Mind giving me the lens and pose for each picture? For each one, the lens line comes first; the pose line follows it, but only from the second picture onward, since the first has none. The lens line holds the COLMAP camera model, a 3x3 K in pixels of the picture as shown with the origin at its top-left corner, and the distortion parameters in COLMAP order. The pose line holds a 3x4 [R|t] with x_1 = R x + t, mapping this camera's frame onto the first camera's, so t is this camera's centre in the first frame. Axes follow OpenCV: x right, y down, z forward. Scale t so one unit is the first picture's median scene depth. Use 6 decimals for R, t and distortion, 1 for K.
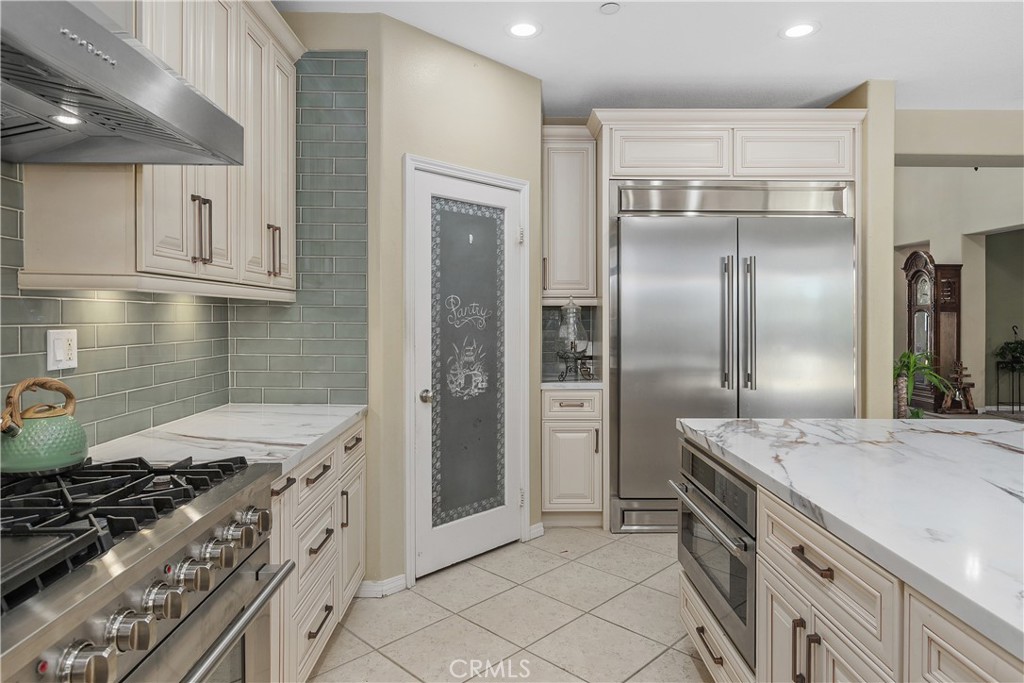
lens RADIAL K [[654.1, 0, 518.9], [0, 654.1, 320.0], [0, 0, 1]] dist [0.021408, 0.000110]
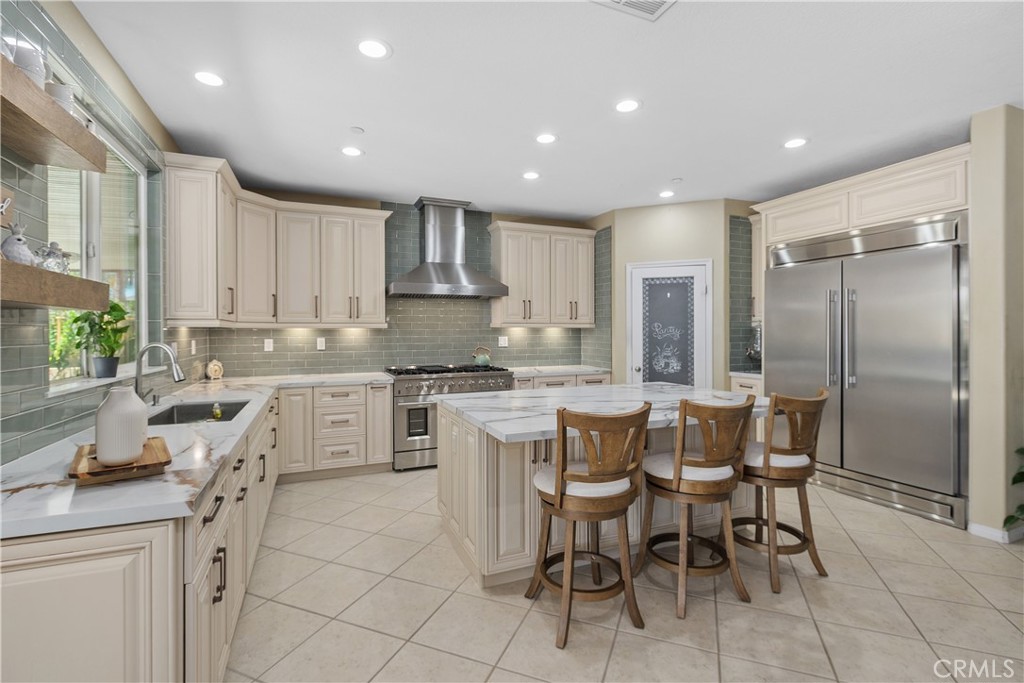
lens RADIAL K [[470.9, 0, 513.0], [0, 470.9, 336.0], [0, 0, 1]] dist [-0.002427, -0.000397]
pose [[0.362499, 0.002708, -0.931980, 1.141264], [-0.006582, 0.999978, 0.000345, 0.005632], [0.931961, 0.006009, 0.362509, 0.018984]]
